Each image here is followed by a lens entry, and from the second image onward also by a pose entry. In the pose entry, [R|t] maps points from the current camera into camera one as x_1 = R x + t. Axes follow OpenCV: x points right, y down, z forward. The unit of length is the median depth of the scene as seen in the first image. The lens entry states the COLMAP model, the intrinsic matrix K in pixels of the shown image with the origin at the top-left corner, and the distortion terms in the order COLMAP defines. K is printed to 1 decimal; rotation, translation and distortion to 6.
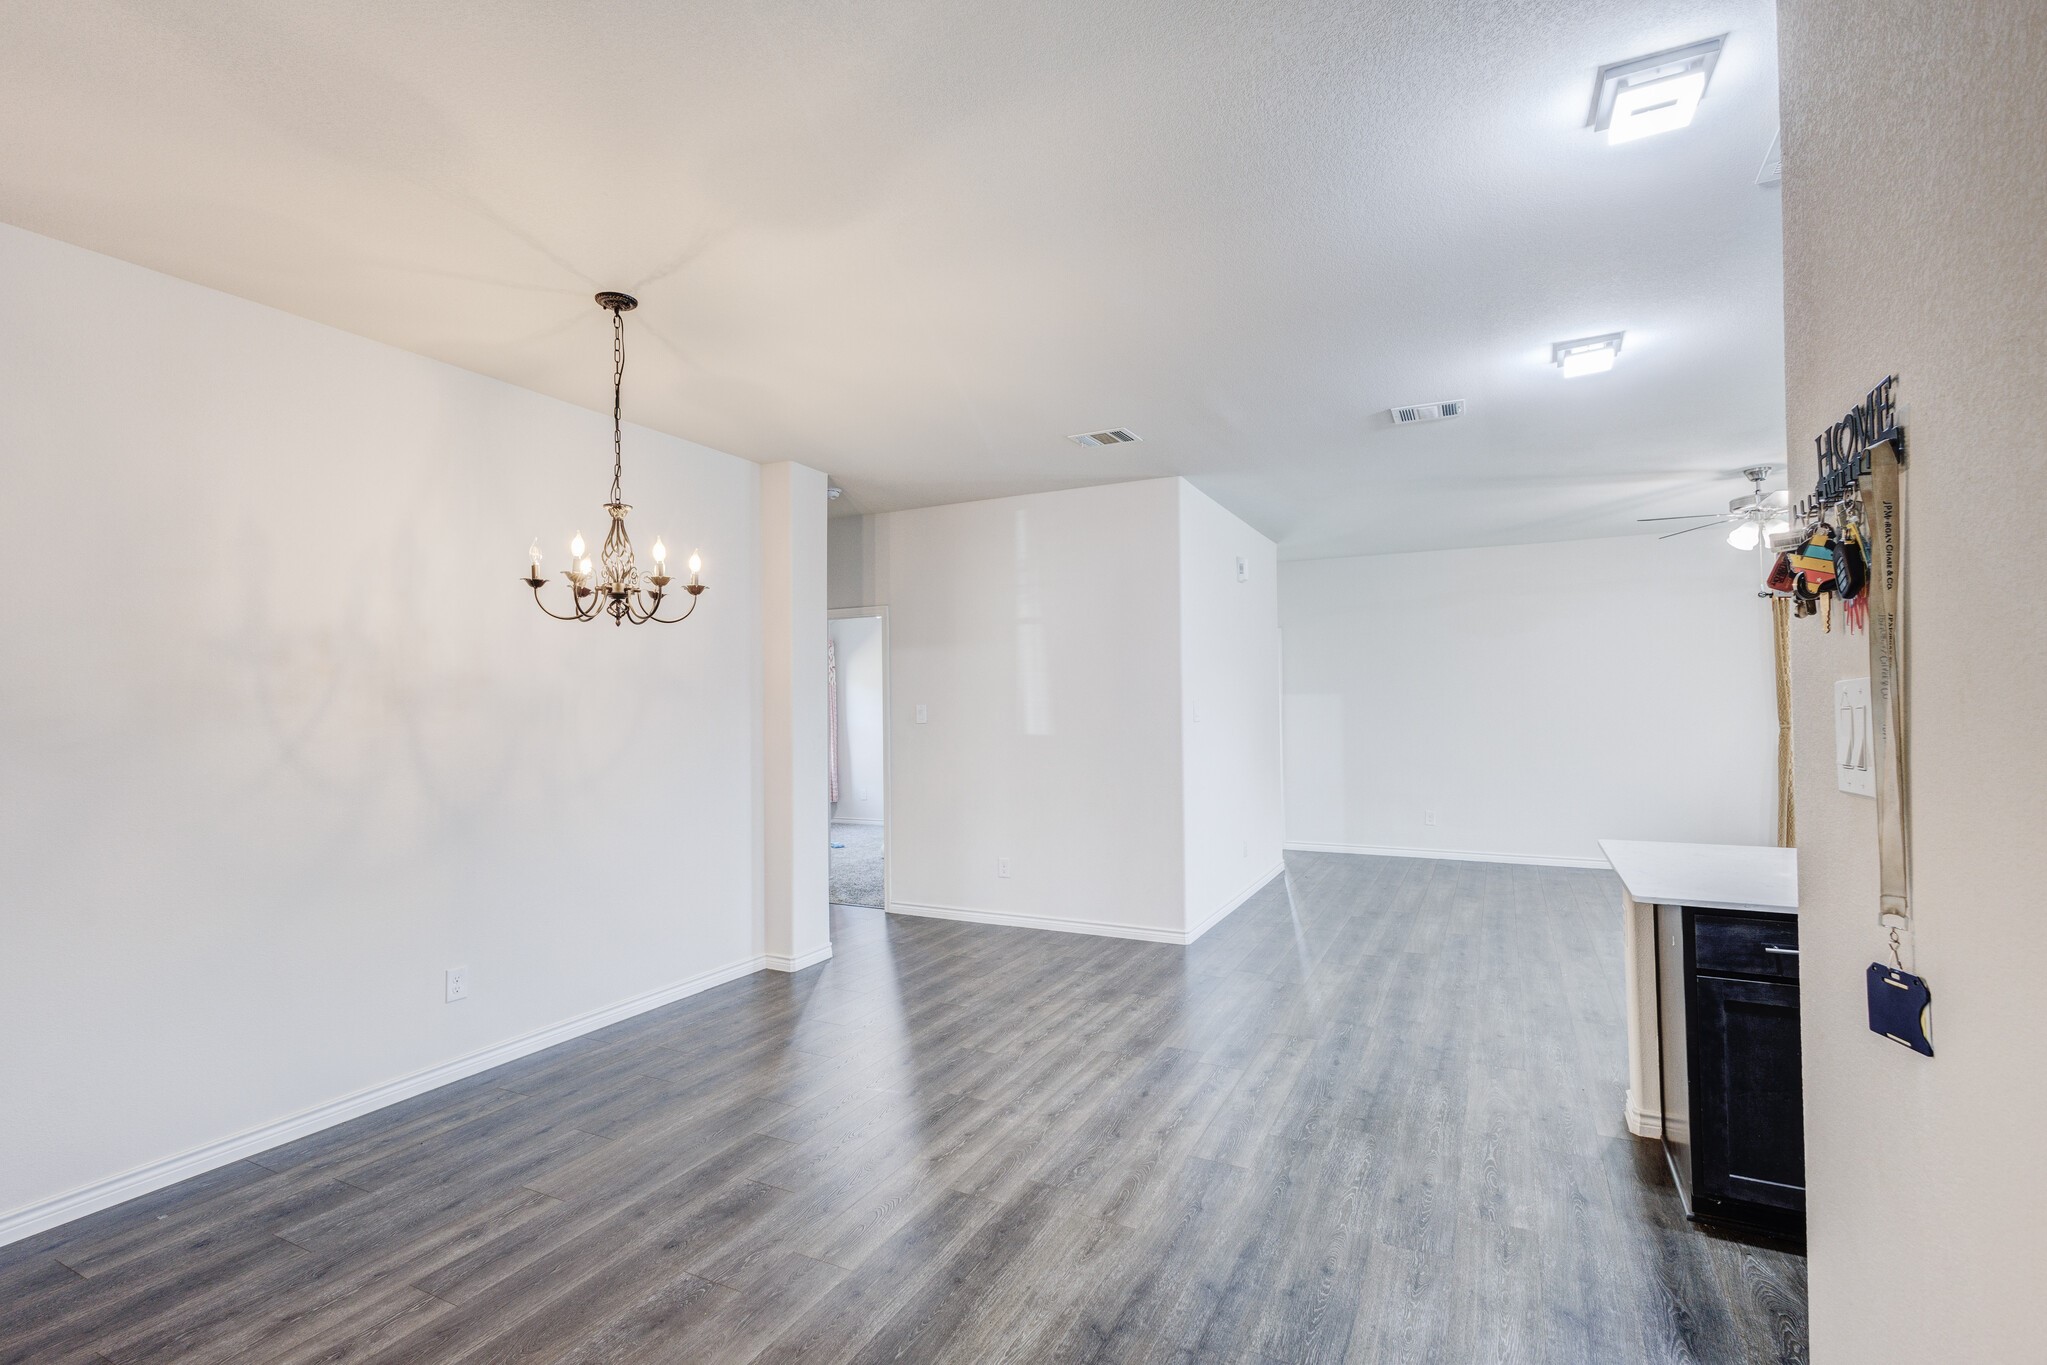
lens RADIAL K [[941.9, 0, 1022.5], [0, 941.9, 687.5], [0, 0, 1]] dist [0.013501, -0.004758]
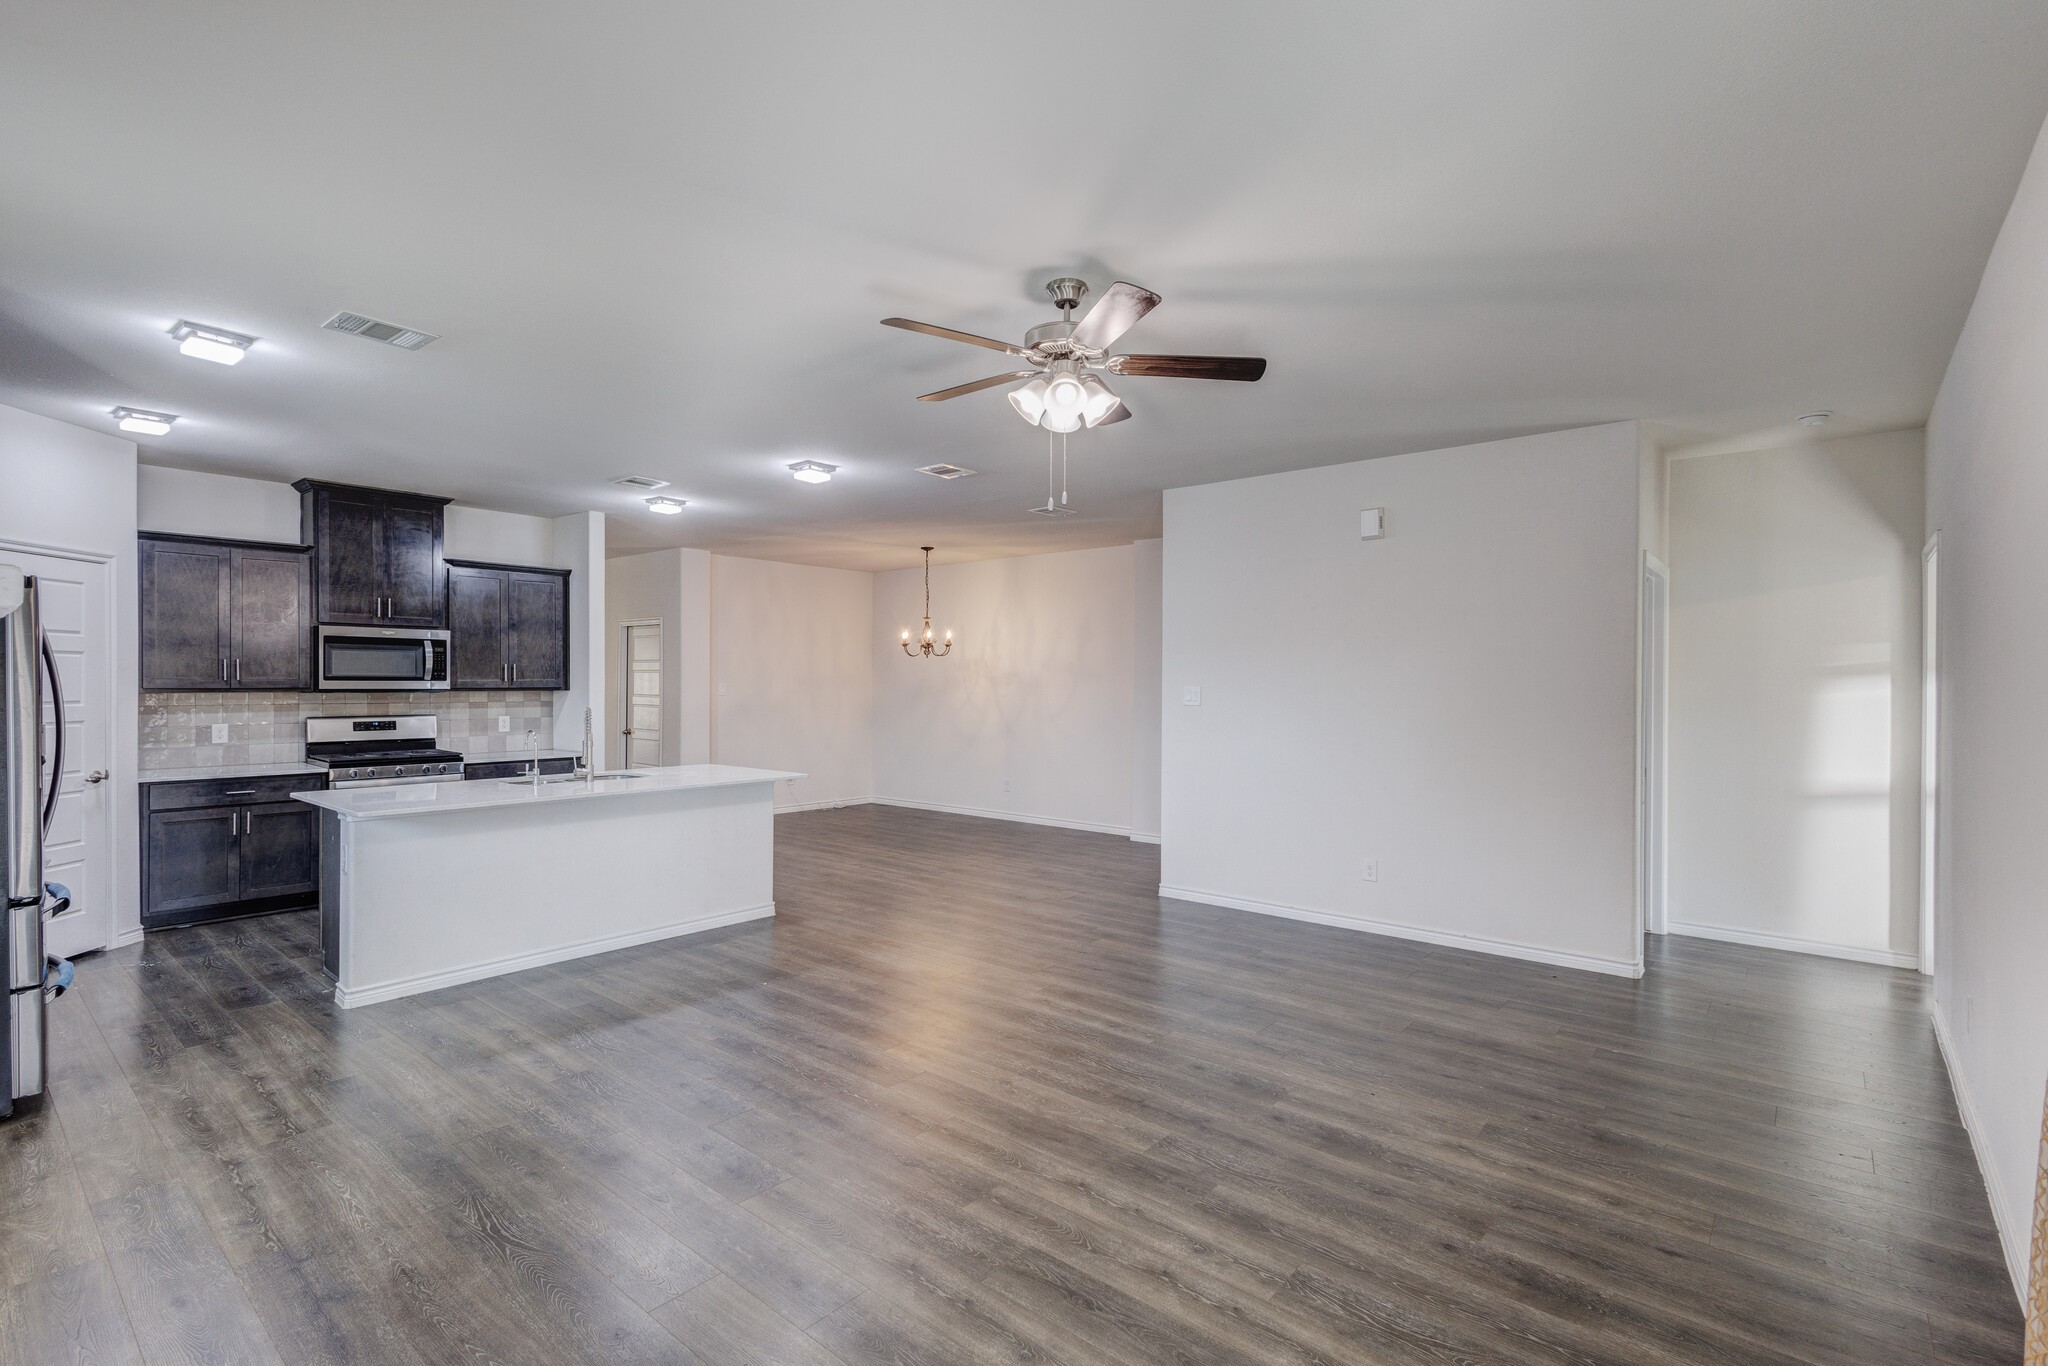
lens RADIAL K [[942.3, 0, 1023.5], [0, 942.3, 686.1], [0, 0, 1]] dist [0.013501, -0.004758]
pose [[-0.233988, 0.014266, -0.972135, 2.083991], [0.017903, 0.999786, 0.010363, -0.000847], [0.972075, -0.014979, -0.234194, 1.729046]]
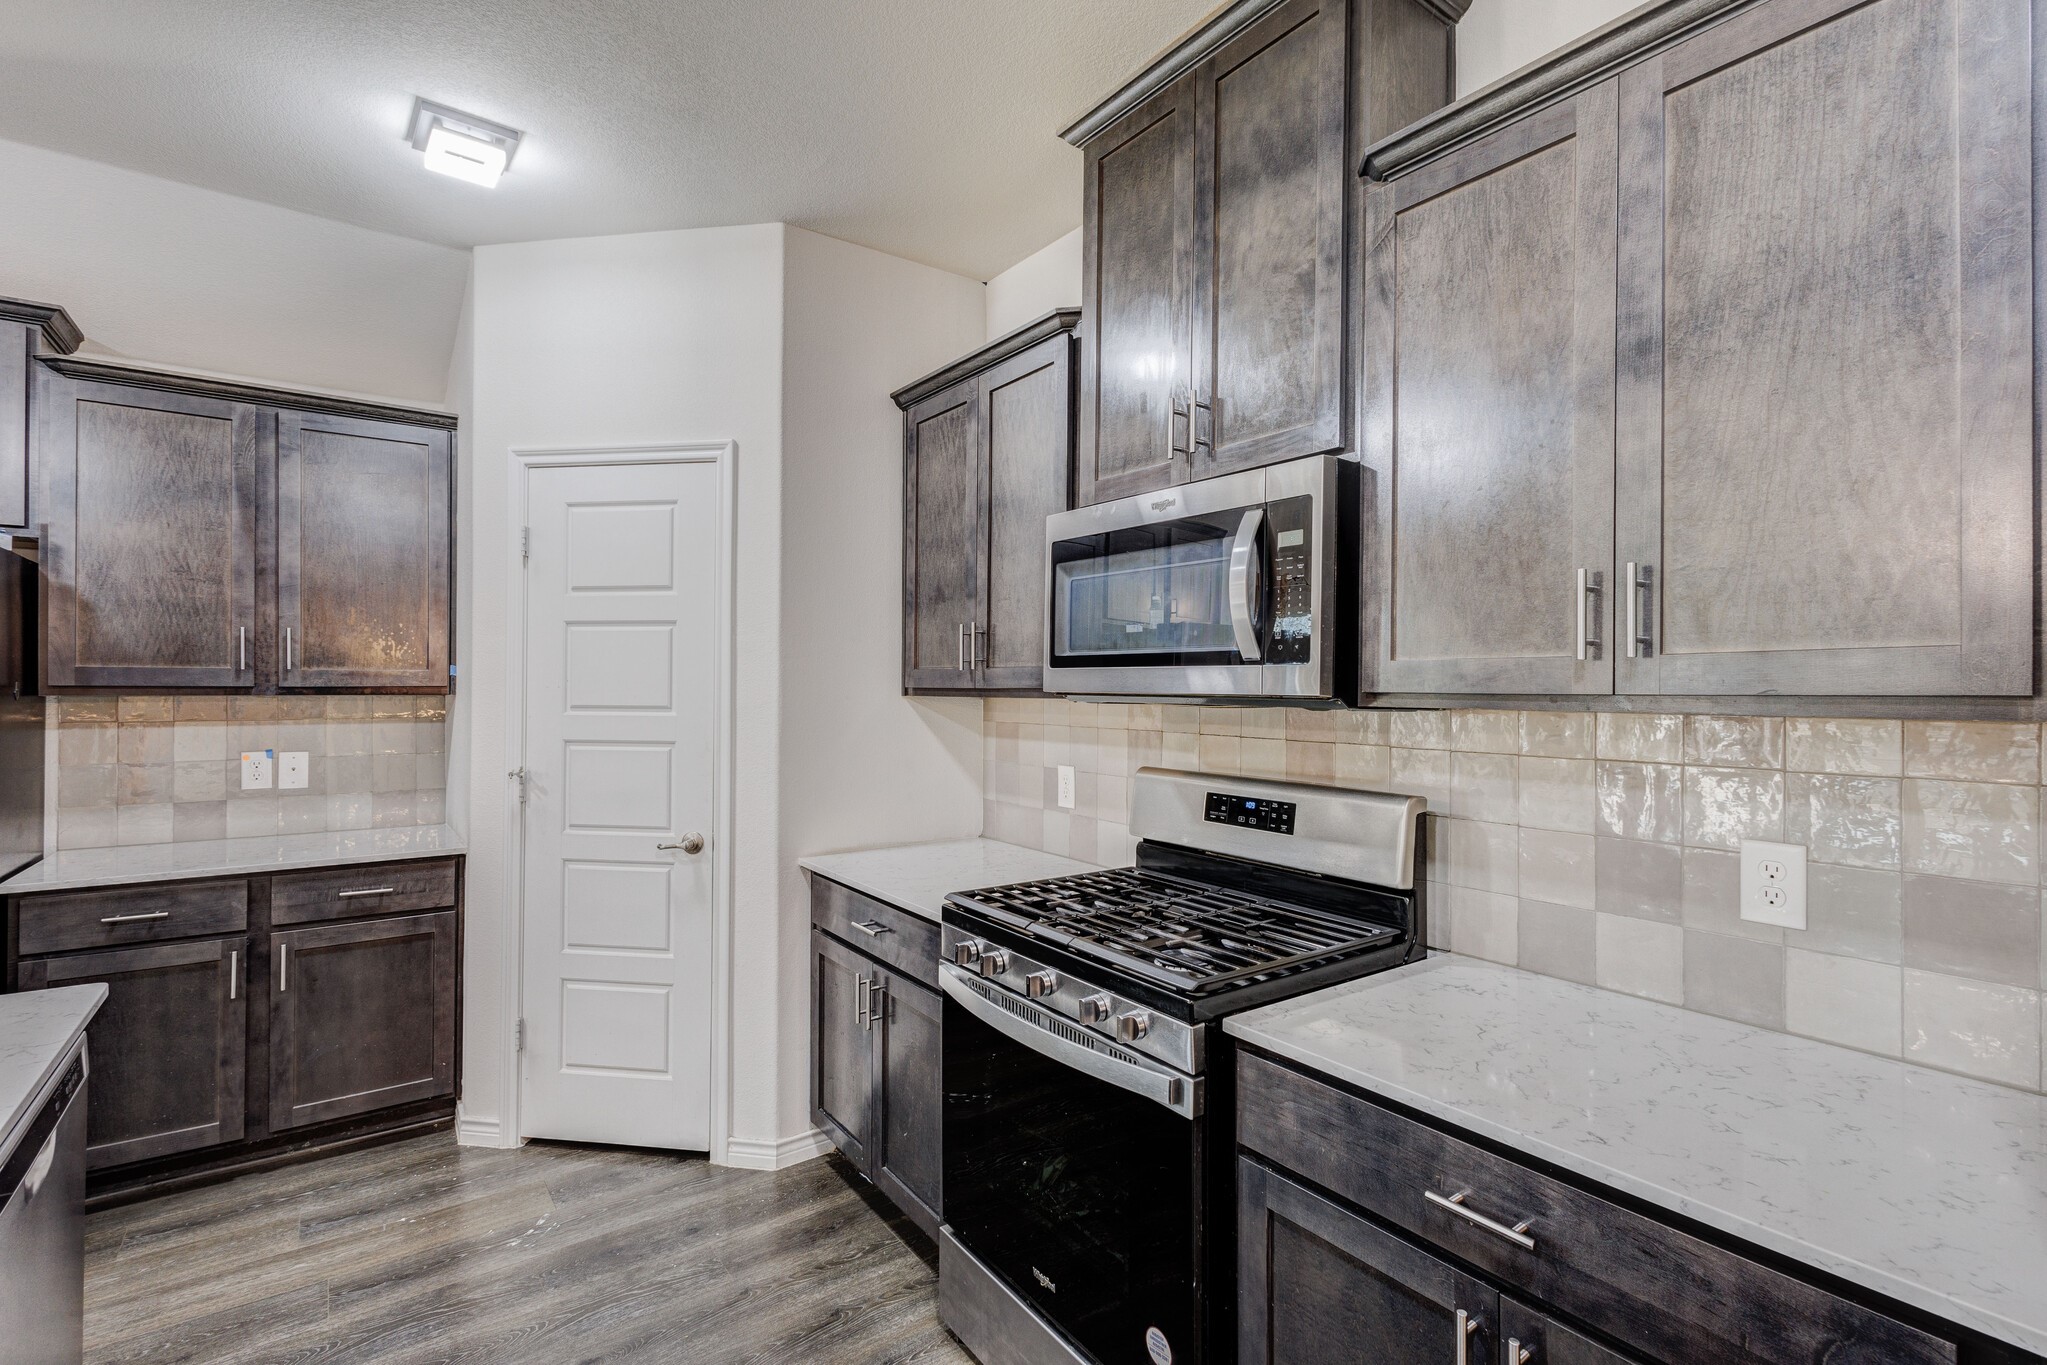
lens RADIAL K [[941.9, 0, 1013.5], [0, 941.9, 682.1], [0, 0, 1]] dist [0.013501, -0.004758]
pose [[-0.890592, 0.009171, 0.454711, 0.432720], [-0.002479, 0.999684, -0.025017, 0.008661], [-0.454797, -0.023407, -0.890287, 0.637455]]
